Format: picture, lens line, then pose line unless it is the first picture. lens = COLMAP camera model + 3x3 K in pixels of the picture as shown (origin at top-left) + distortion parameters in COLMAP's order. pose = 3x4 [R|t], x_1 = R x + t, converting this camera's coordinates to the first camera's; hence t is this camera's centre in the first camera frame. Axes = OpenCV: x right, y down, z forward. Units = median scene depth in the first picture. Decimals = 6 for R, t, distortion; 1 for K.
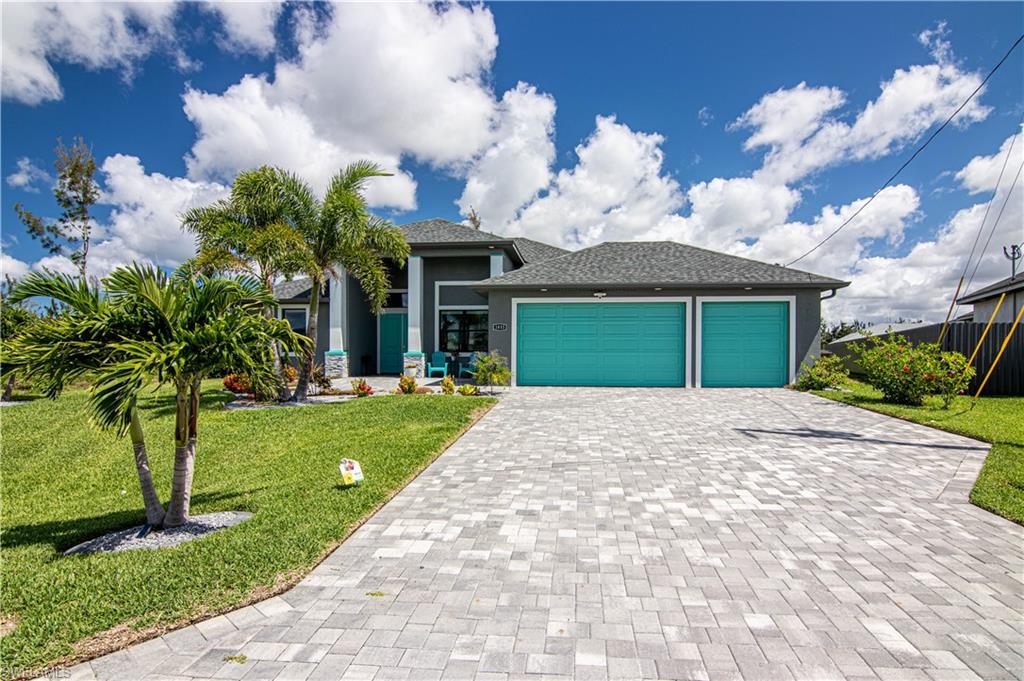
lens RADIAL K [[521.3, 0, 508.5], [0, 521.3, 344.0], [0, 0, 1]] dist [-0.007268, -0.010576]
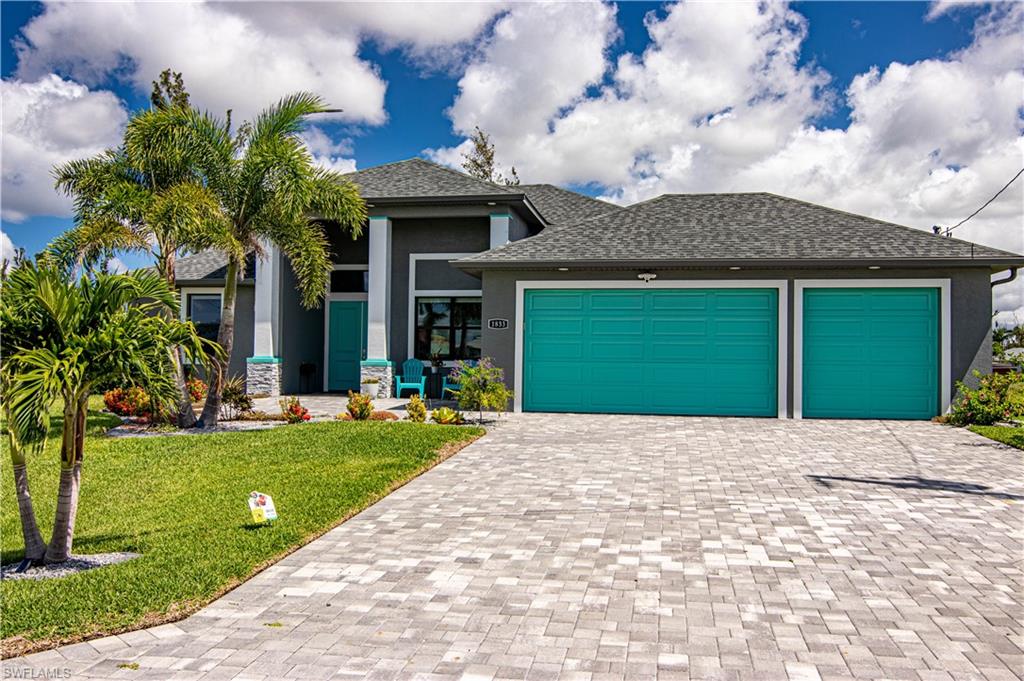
lens RADIAL K [[978.0, 0, 511.5], [0, 978.0, 300.4], [0, 0, 1]] dist [-0.003671, 0.005024]
pose [[0.995705, 0.004139, -0.092488, 0.157008], [-0.008144, 0.999043, -0.042971, -0.011604], [0.092222, 0.043540, 0.994786, -0.346600]]
